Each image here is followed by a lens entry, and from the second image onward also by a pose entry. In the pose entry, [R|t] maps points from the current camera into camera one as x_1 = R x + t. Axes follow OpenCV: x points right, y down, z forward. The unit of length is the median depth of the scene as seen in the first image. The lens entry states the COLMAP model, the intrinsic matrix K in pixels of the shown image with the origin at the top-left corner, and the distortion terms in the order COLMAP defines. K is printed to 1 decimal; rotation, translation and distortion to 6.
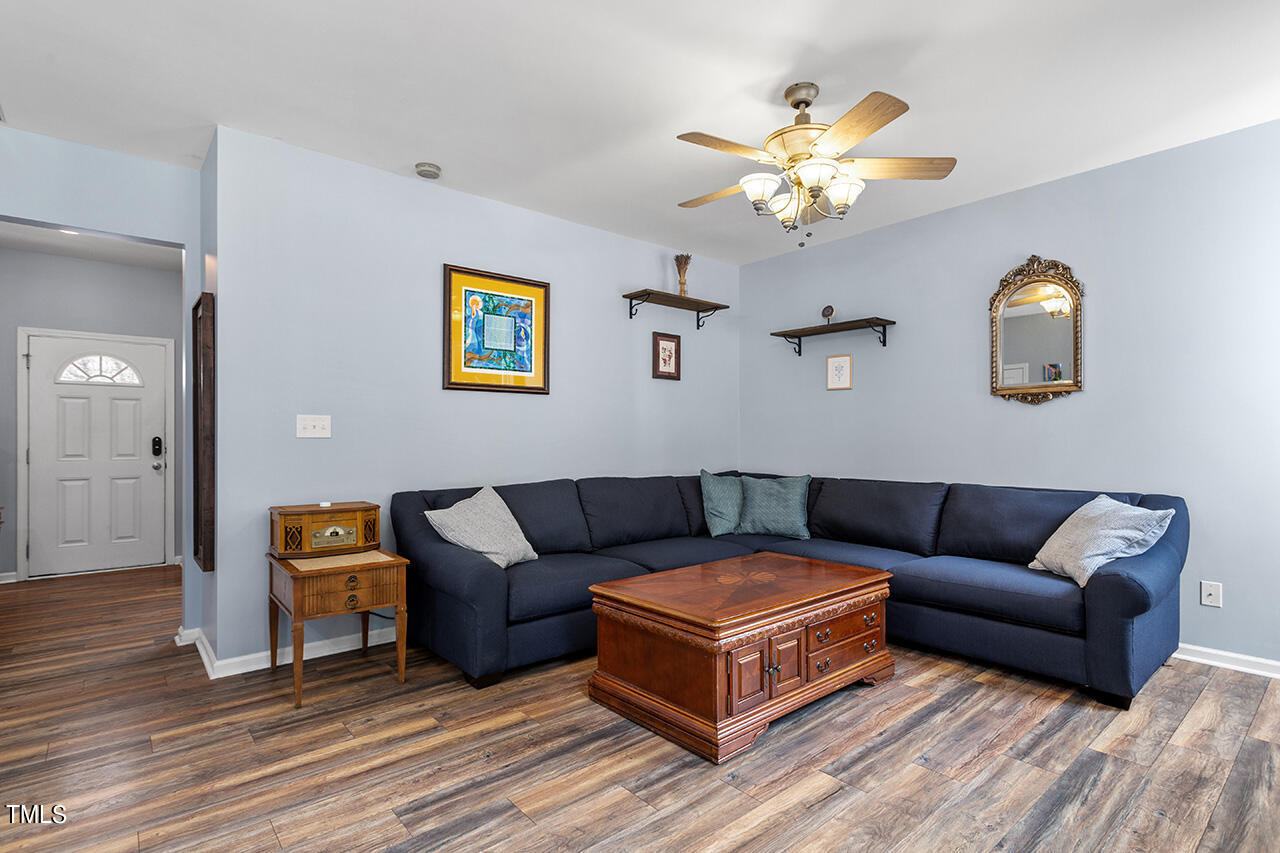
lens RADIAL K [[617.0, 0, 646.5], [0, 617.0, 434.0], [0, 0, 1]] dist [0.003011, 0.001894]
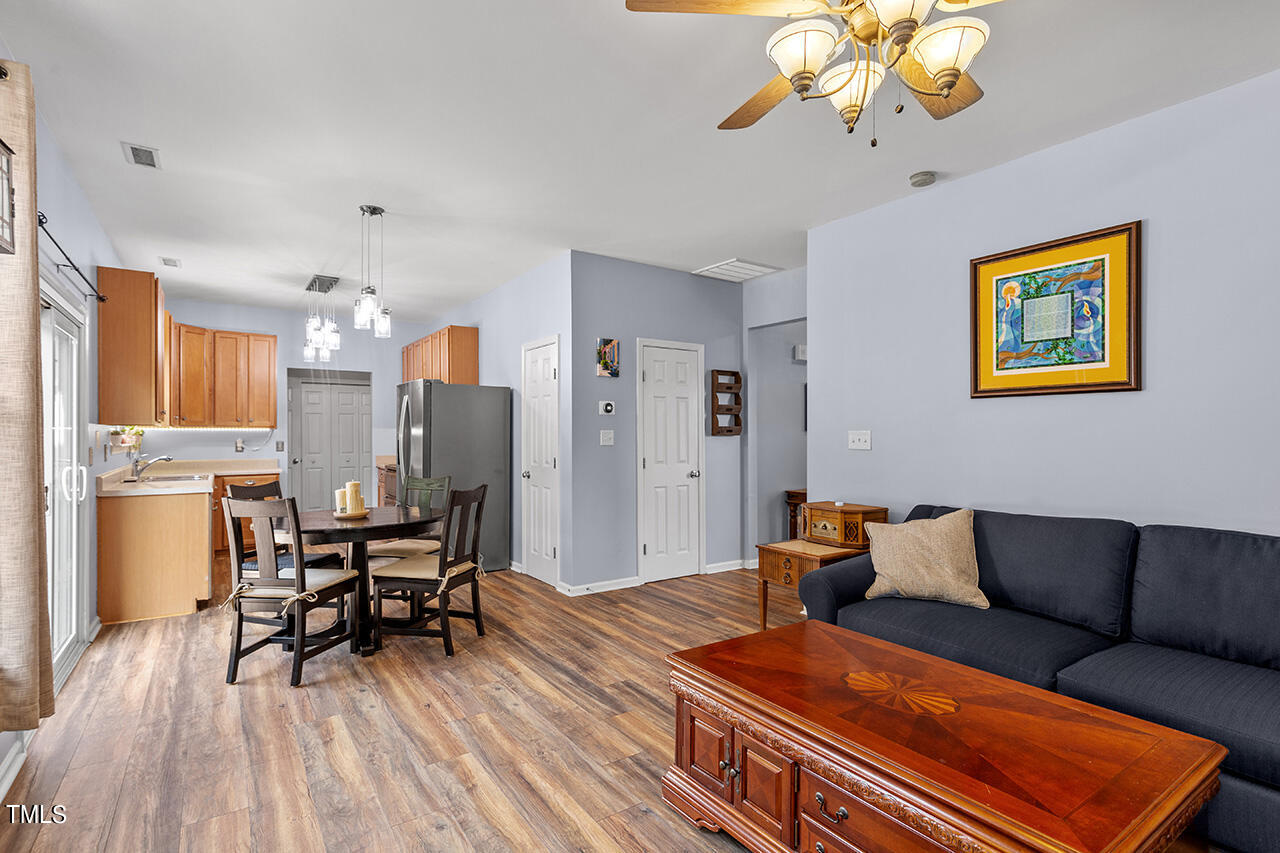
lens RADIAL K [[617.0, 0, 640.4], [0, 617.0, 428.3], [0, 0, 1]] dist [0.003011, 0.001894]
pose [[-0.098376, -0.005298, -0.995135, 0.588826], [0.006091, 0.999964, -0.005926, -0.024825], [0.995131, -0.006645, -0.098340, 0.574189]]
